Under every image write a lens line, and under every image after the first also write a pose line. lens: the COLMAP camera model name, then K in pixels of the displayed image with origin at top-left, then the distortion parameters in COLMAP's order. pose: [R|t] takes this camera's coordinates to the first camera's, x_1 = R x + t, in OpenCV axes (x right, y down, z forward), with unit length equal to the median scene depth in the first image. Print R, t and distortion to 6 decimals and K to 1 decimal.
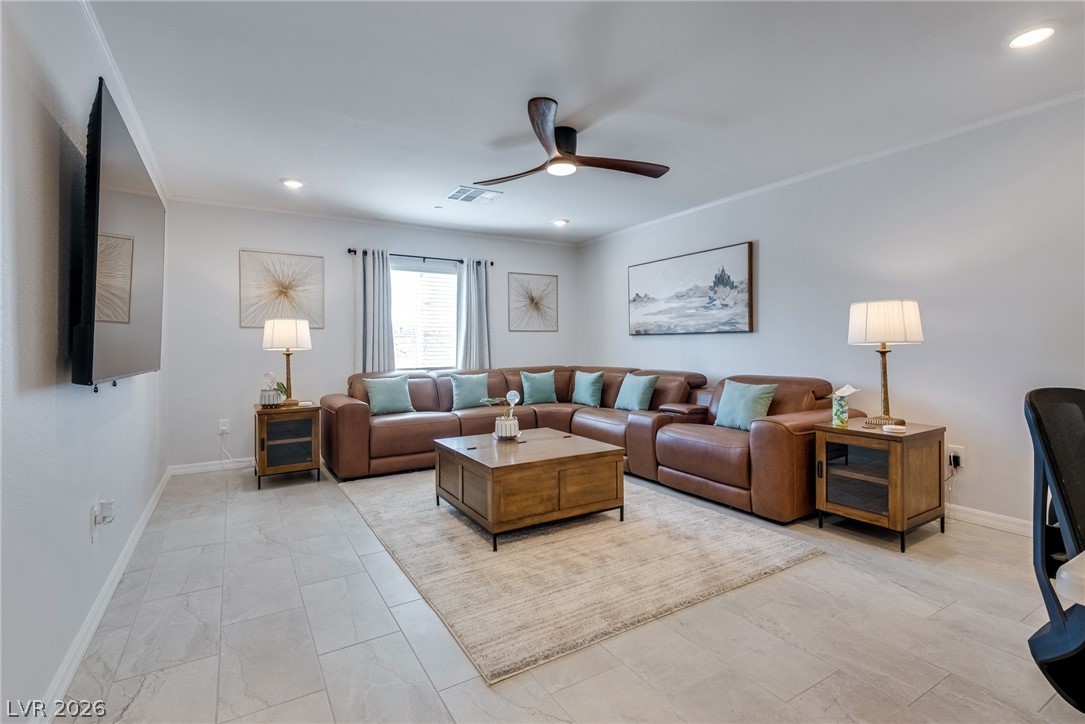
lens RADIAL K [[515.0, 0, 536.7], [0, 515.0, 351.6], [0, 0, 1]] dist [0.012348, -0.003515]
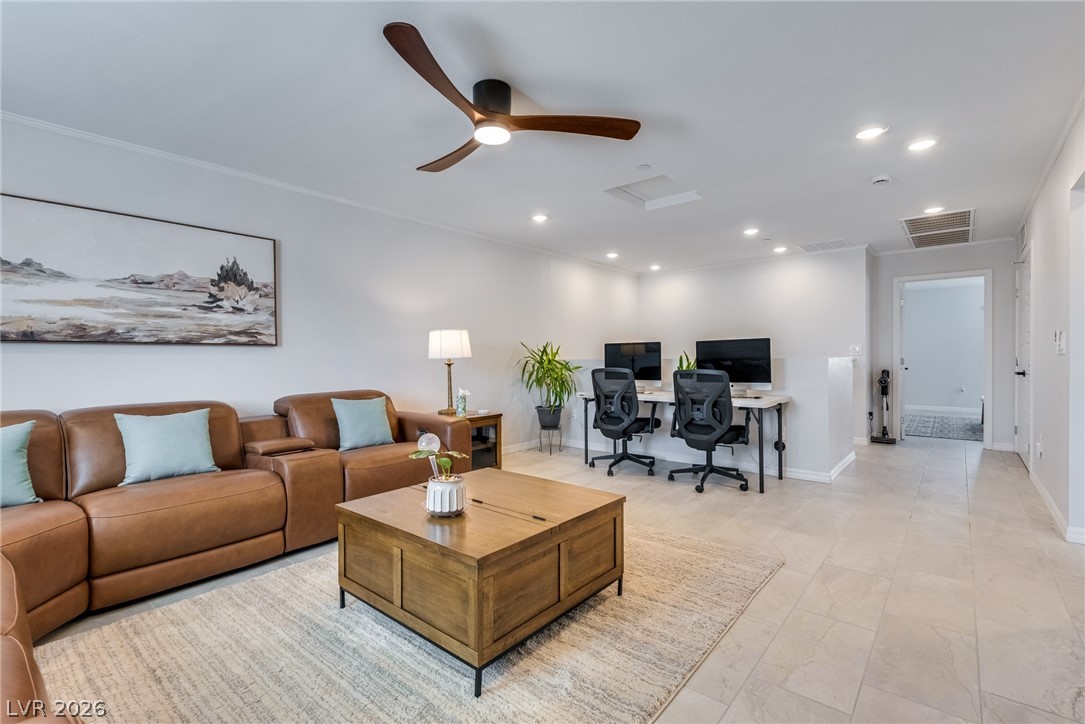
lens RADIAL K [[501.6, 0, 532.3], [0, 501.6, 362.7], [0, 0, 1]] dist [0.008081, -0.001984]
pose [[-0.339183, 0.000141, 0.940720, -0.487514], [0.021083, 0.999750, 0.007452, -0.006308], [-0.940484, 0.022360, -0.339102, 0.838069]]
